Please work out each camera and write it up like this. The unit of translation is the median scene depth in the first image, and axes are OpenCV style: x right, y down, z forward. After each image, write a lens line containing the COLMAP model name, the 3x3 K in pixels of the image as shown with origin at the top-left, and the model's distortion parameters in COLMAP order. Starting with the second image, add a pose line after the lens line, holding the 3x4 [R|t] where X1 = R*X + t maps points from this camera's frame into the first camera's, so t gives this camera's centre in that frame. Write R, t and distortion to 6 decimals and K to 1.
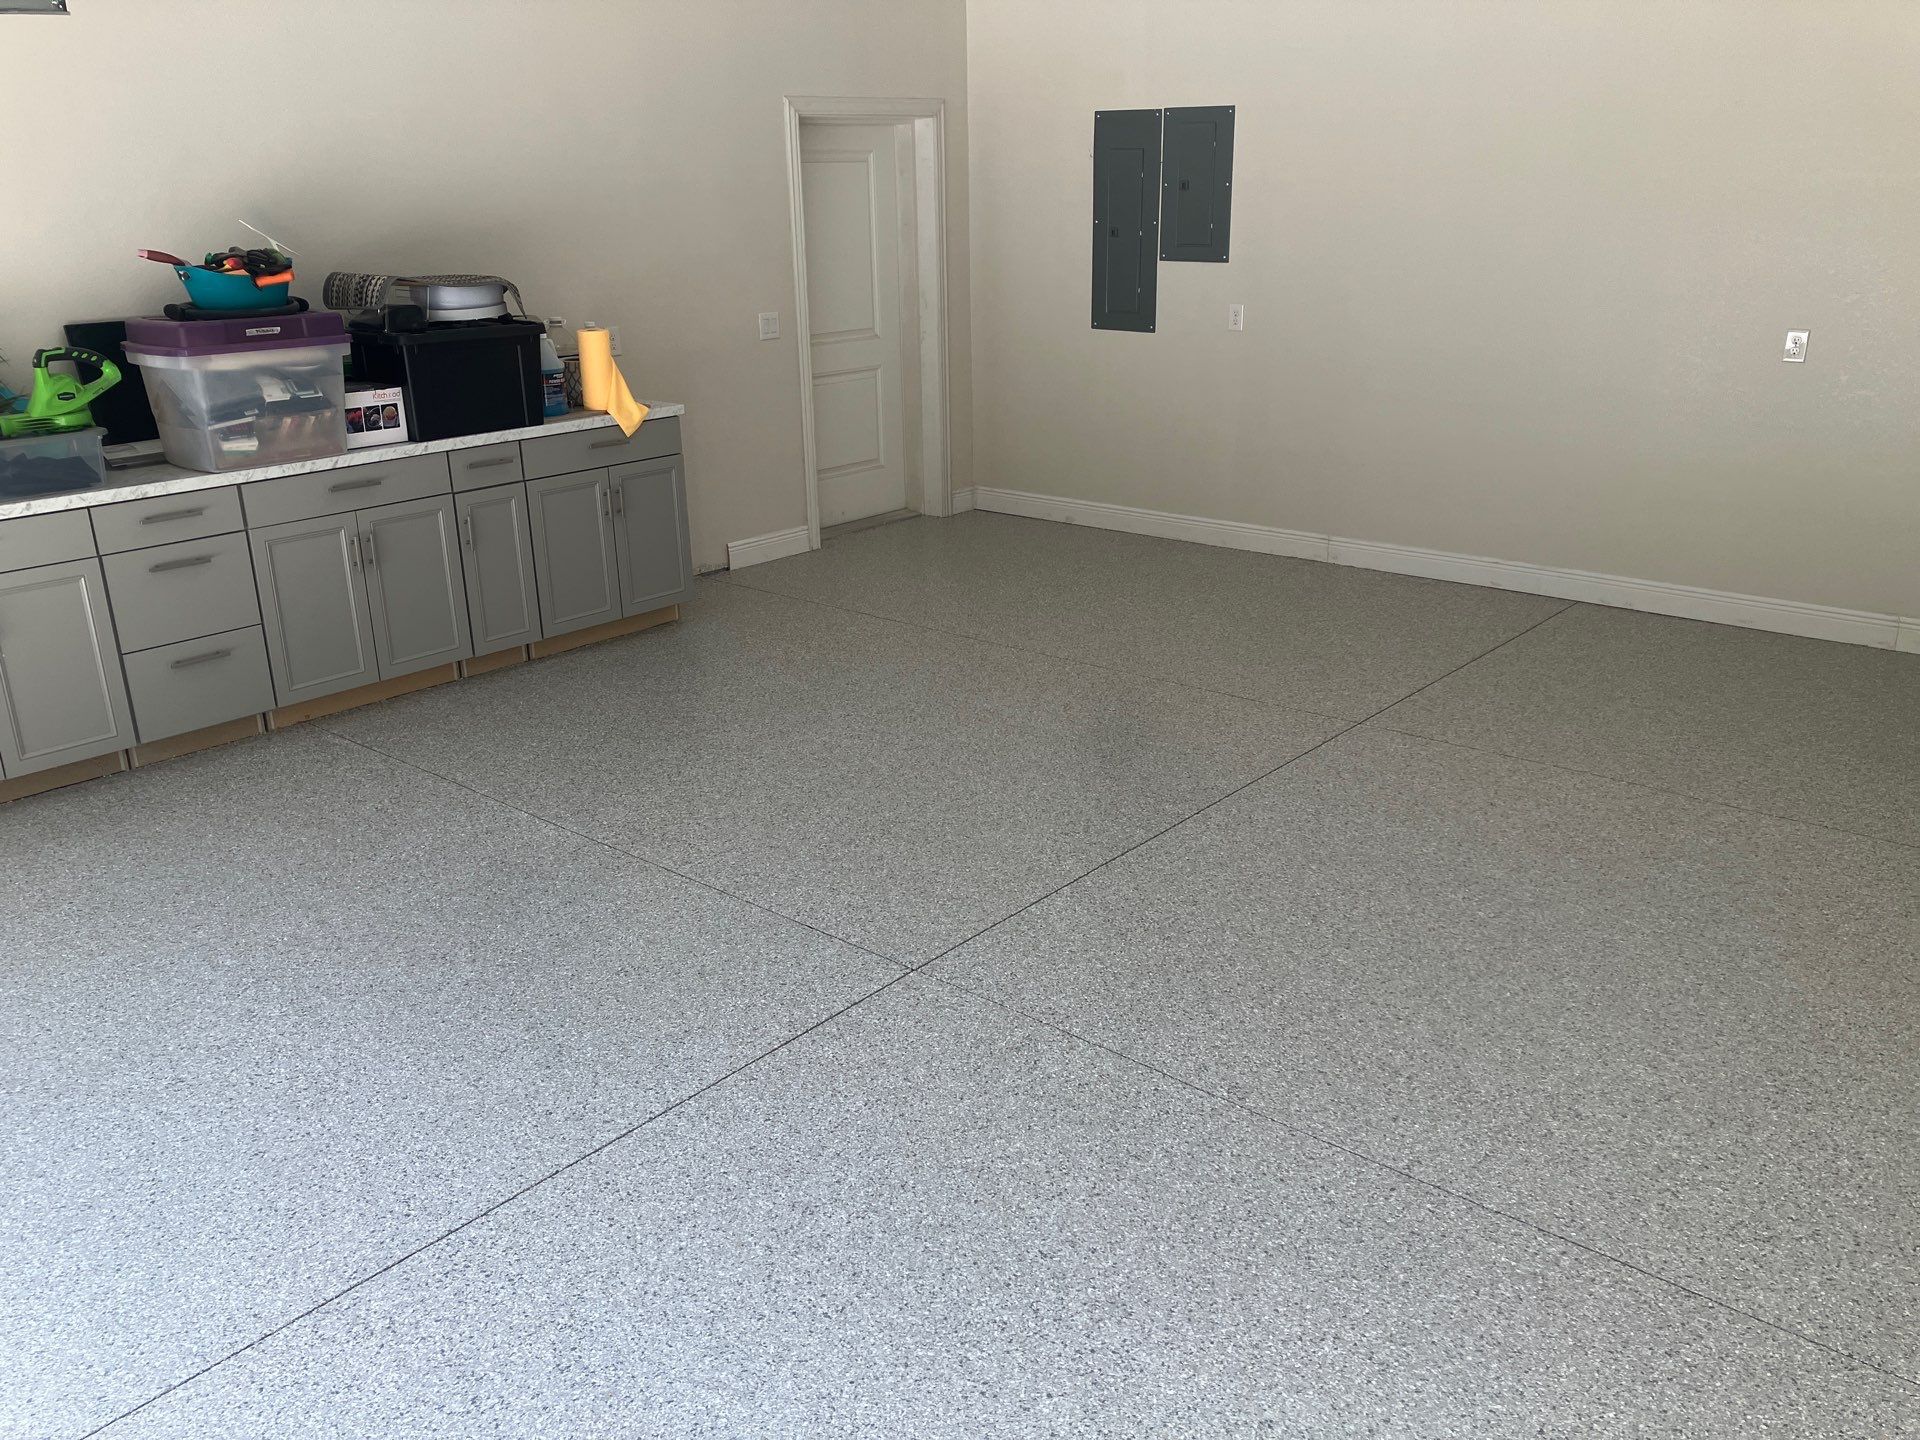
lens RADIAL K [[1548.8, 0, 964.5], [0, 1548.8, 739.1], [0, 0, 1]] dist [0.030288, -0.012850]
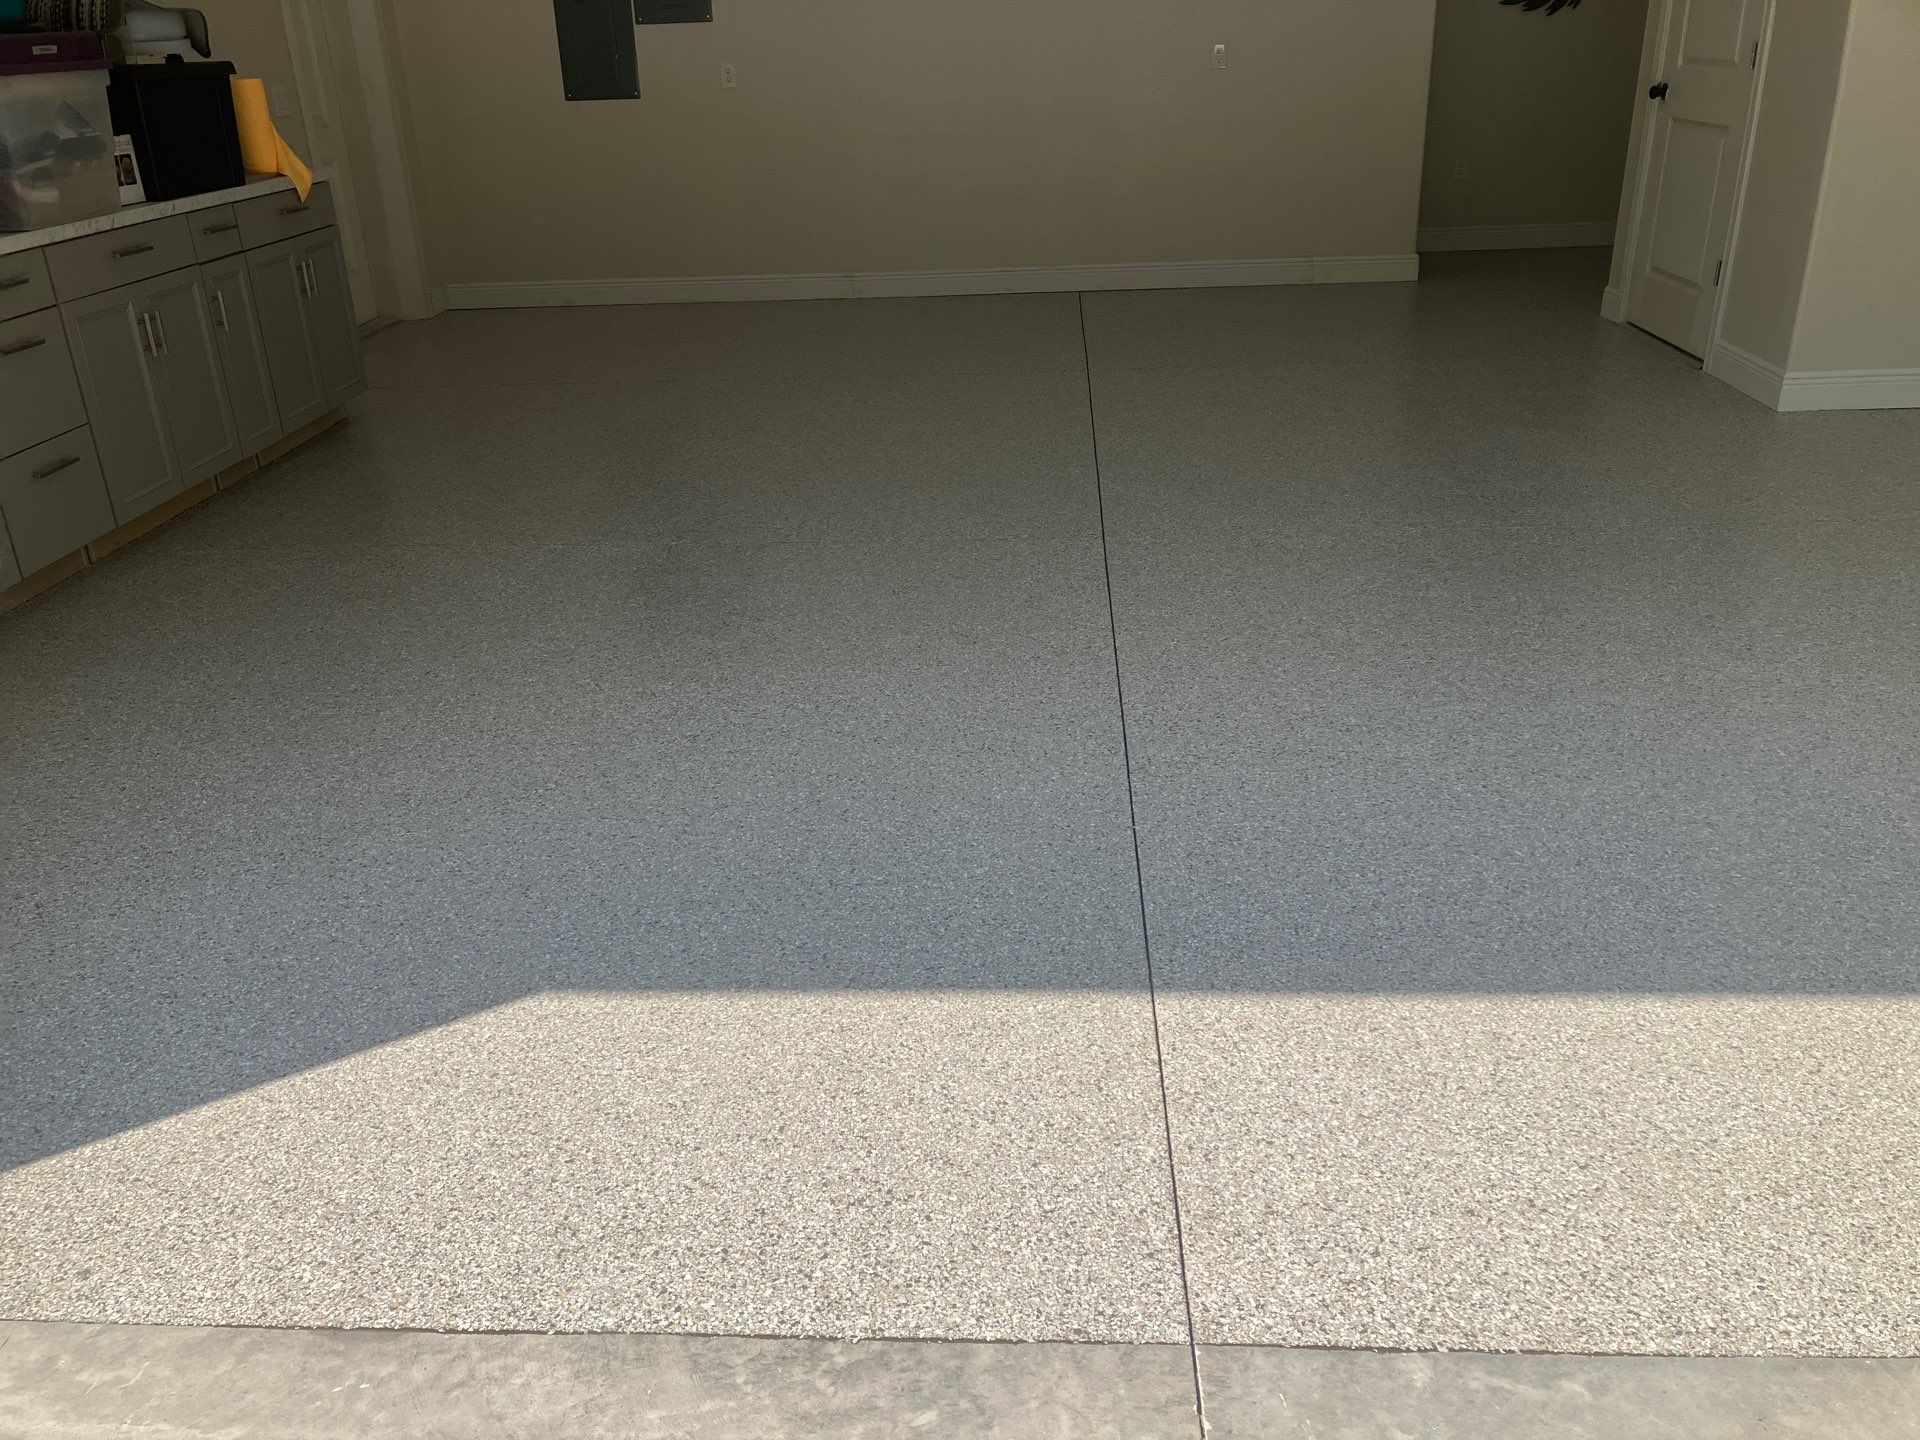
lens RADIAL K [[1548.8, 0, 927.0], [0, 1548.8, 737.2], [0, 0, 1]] dist [0.030288, -0.012850]
pose [[0.802975, -0.262890, 0.534902, -0.496507], [0.227565, 0.964704, 0.132514, 0.067129], [-0.550859, 0.015319, 0.834458, 0.053525]]
